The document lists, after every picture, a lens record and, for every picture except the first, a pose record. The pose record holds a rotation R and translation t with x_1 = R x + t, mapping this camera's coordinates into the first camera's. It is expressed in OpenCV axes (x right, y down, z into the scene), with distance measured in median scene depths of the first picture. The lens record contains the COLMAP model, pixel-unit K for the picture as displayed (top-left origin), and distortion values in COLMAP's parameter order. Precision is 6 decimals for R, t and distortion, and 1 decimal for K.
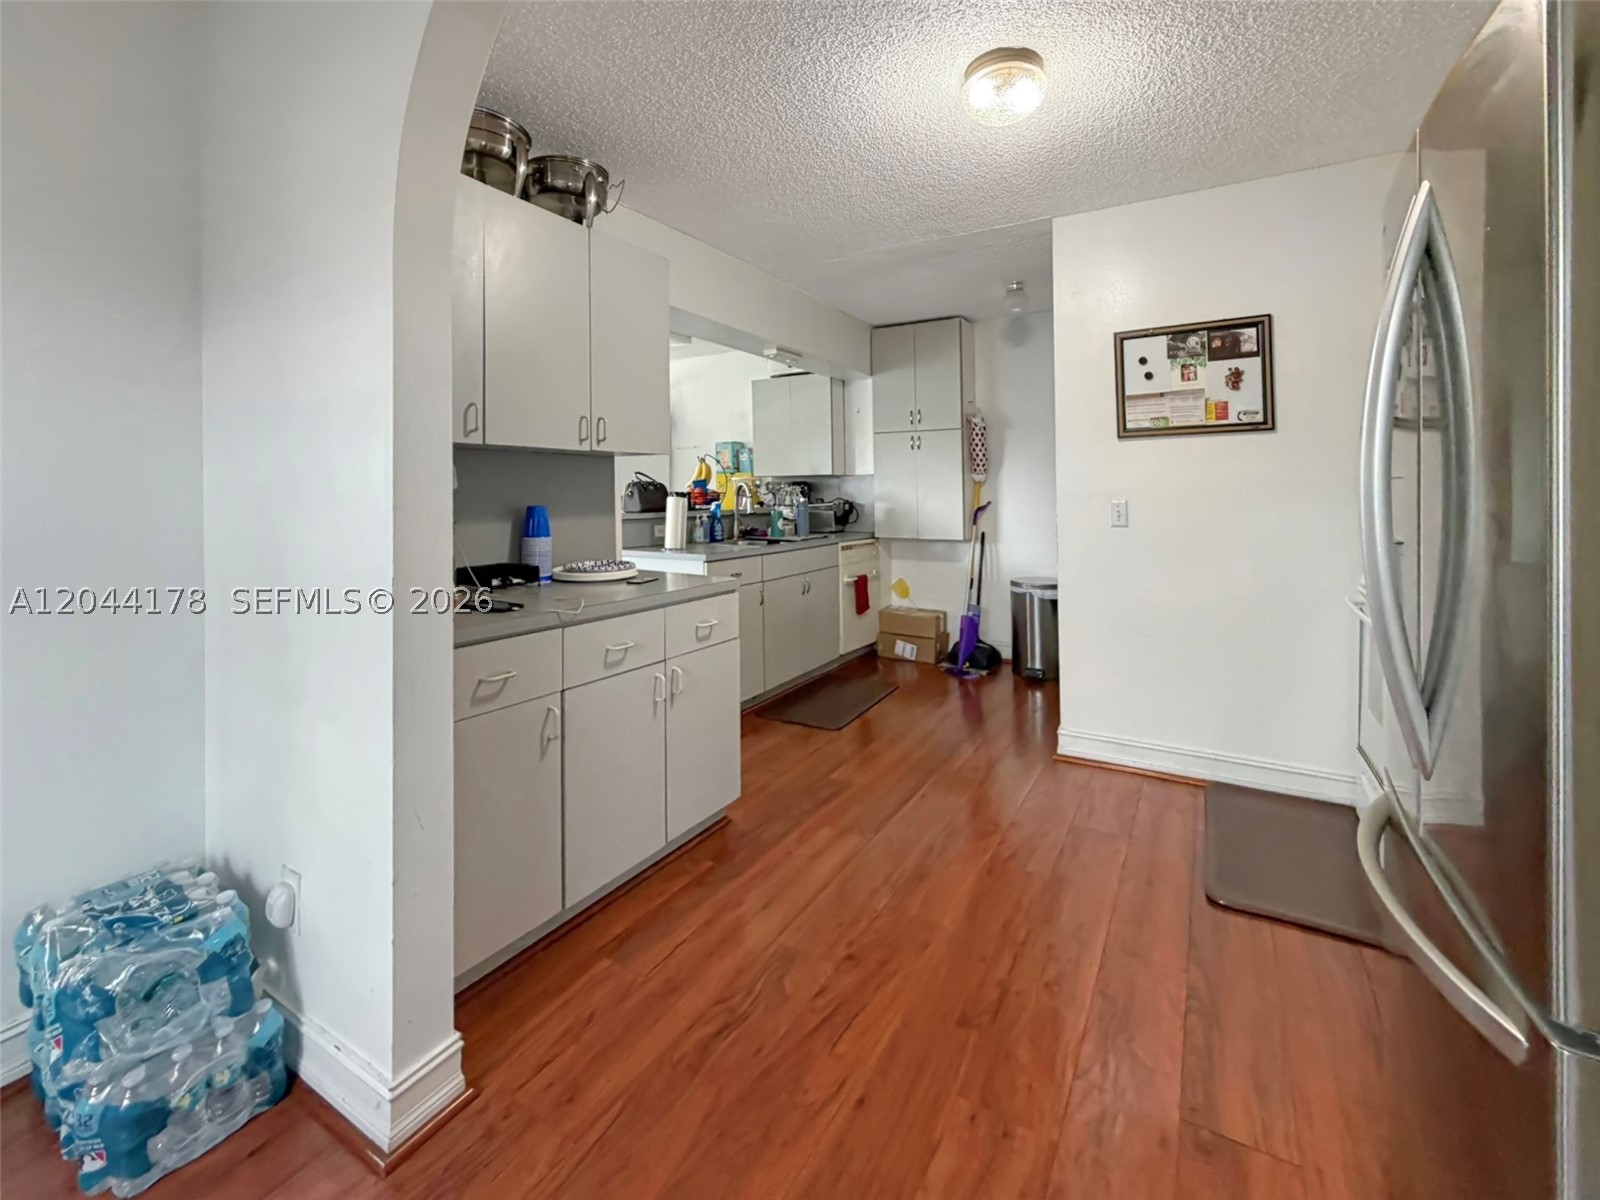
lens RADIAL K [[685.0, 0, 789.1], [0, 685.0, 495.9], [0, 0, 1]] dist [0.000900, -0.000308]
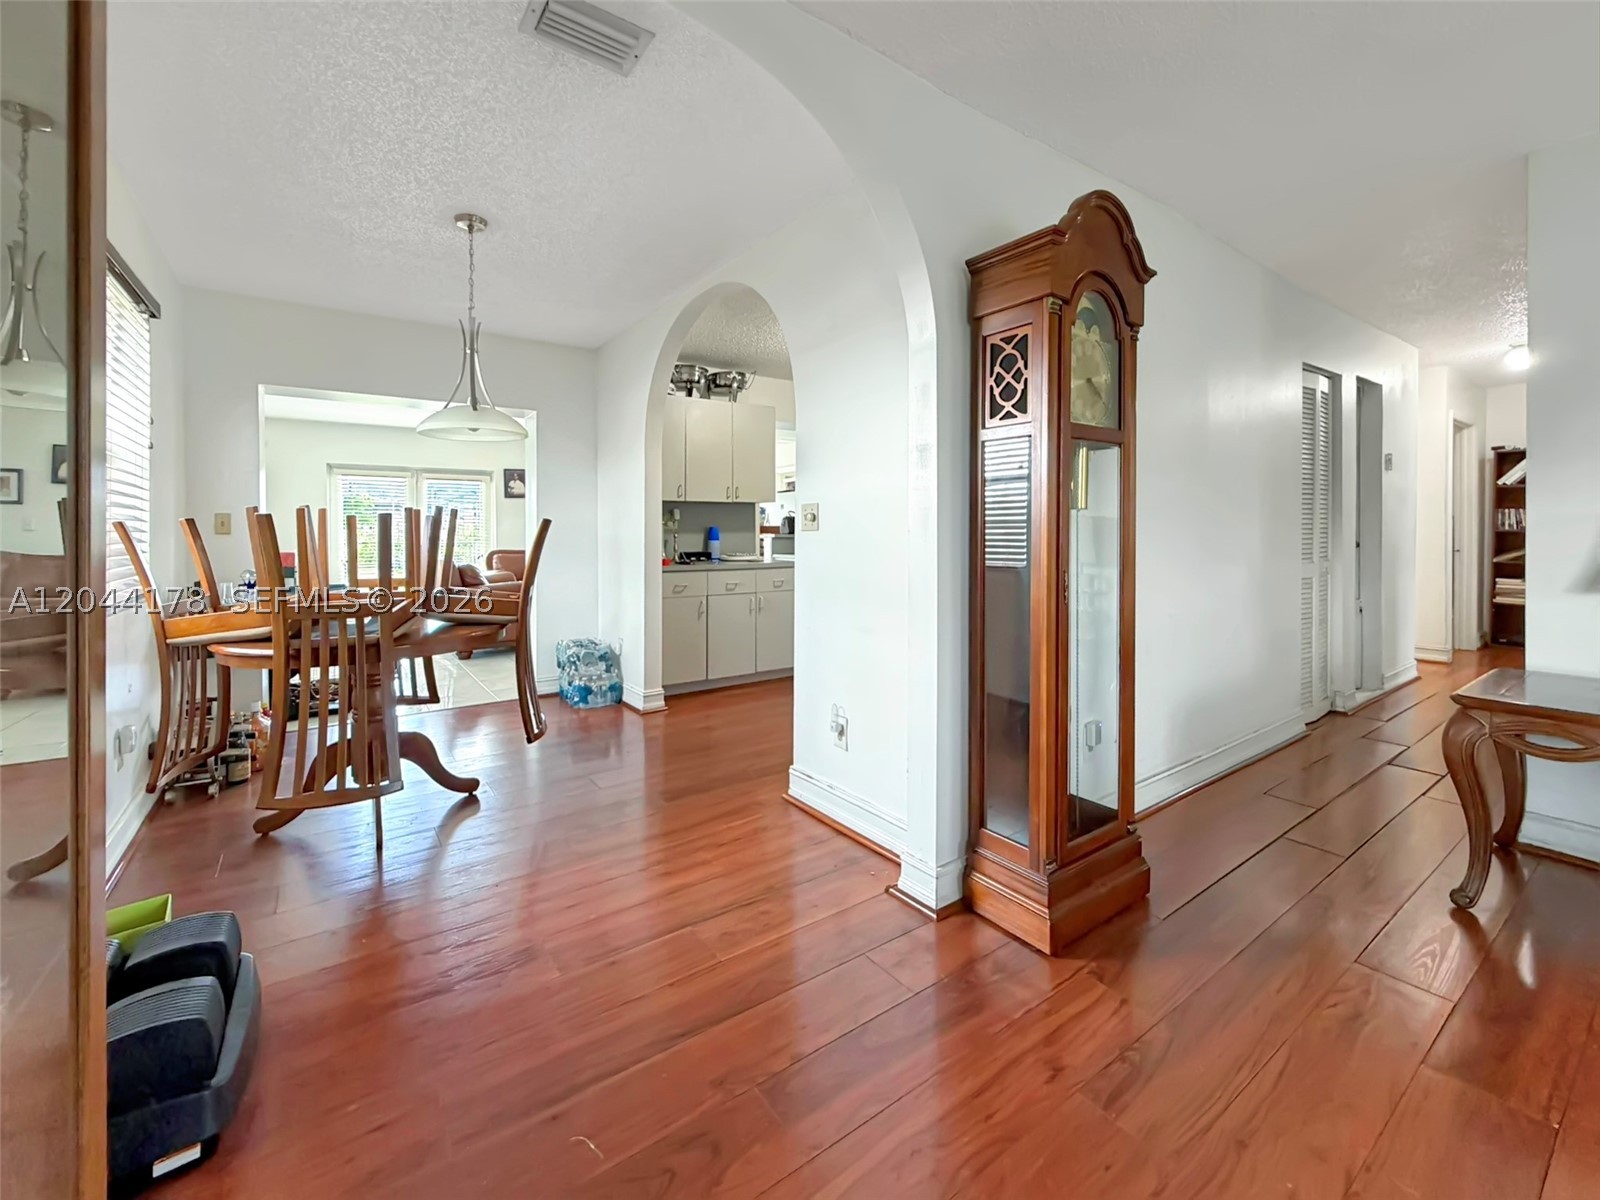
lens RADIAL K [[646.0, 0, 757.8], [0, 646.0, 530.6], [0, 0, 1]] dist [0.001114, -0.000309]
pose [[0.905991, 0.001226, -0.423295, 0.749795], [-0.003570, 0.999982, -0.004745, 0.041812], [0.423281, 0.005810, 0.905980, -0.972907]]
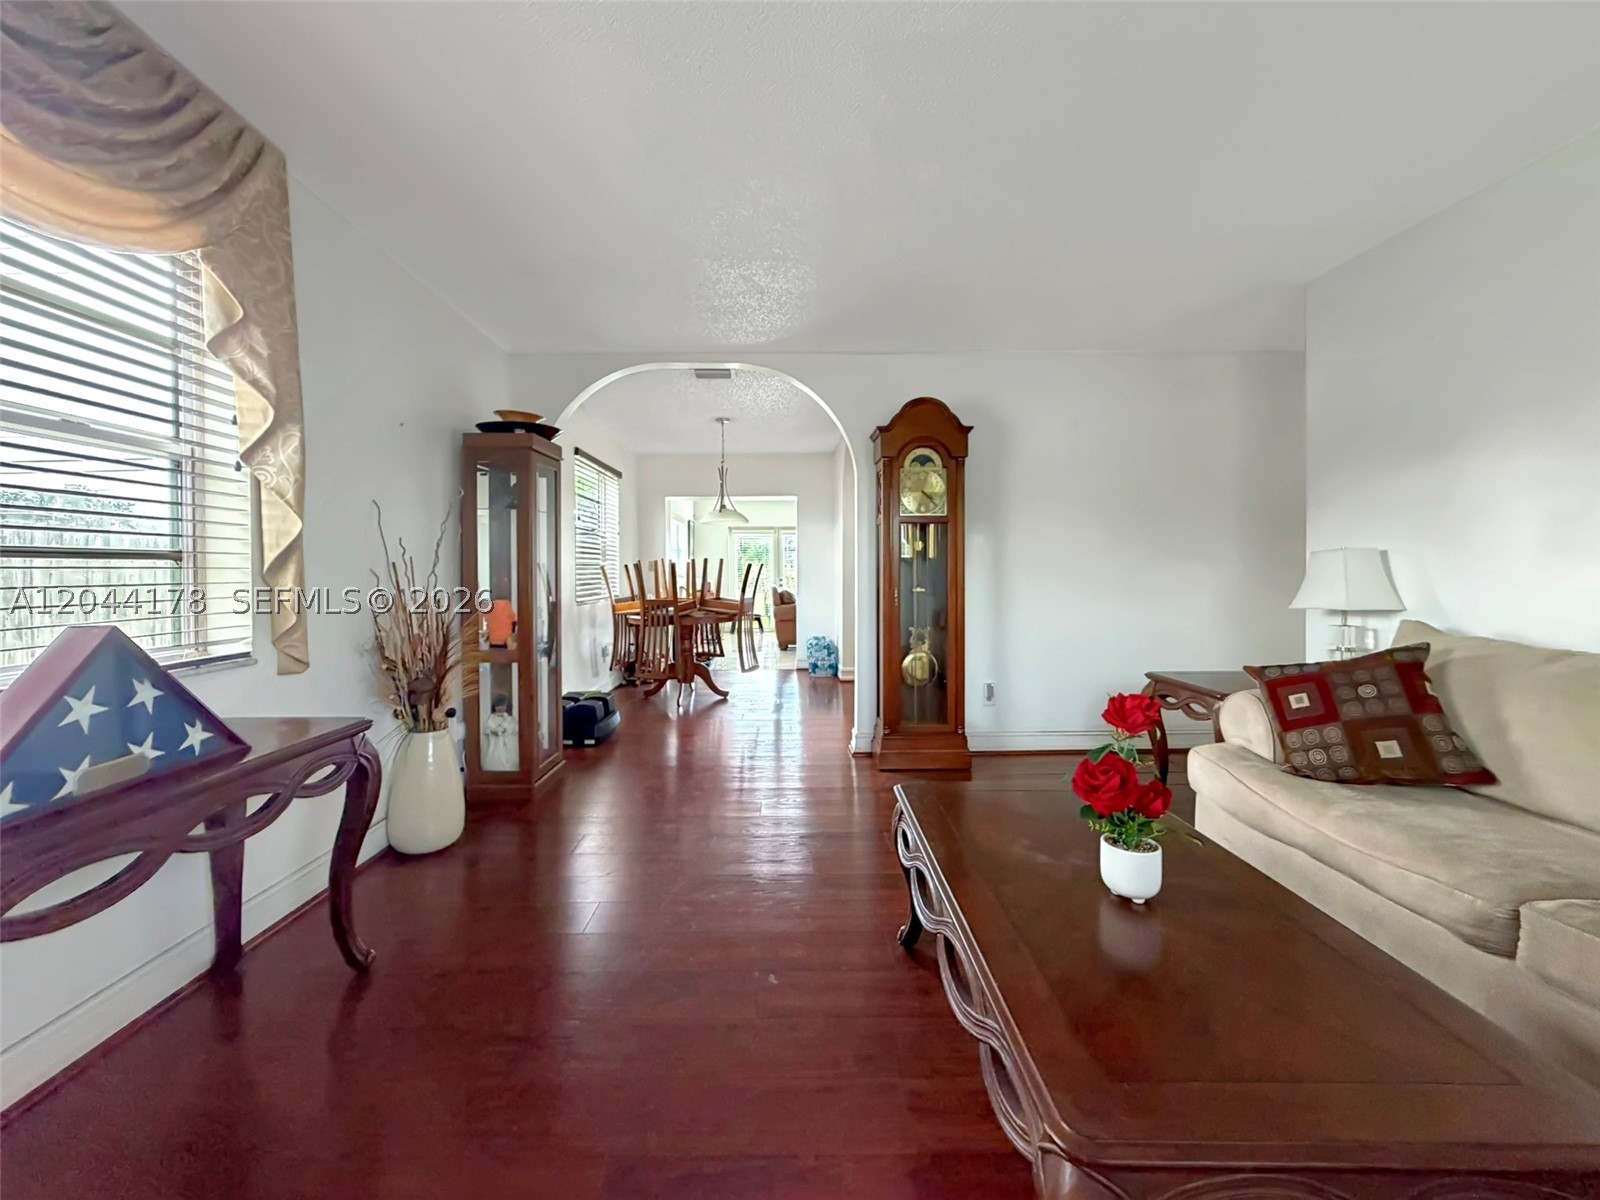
lens RADIAL K [[646.0, 0, 793.7], [0, 646.0, 591.2], [0, 0, 1]] dist [0.001114, -0.000309]
pose [[0.514942, 0.030250, -0.856691, 2.144512], [-0.001767, 0.999413, 0.034227, 0.034079], [0.857223, -0.016111, 0.514693, -1.170757]]
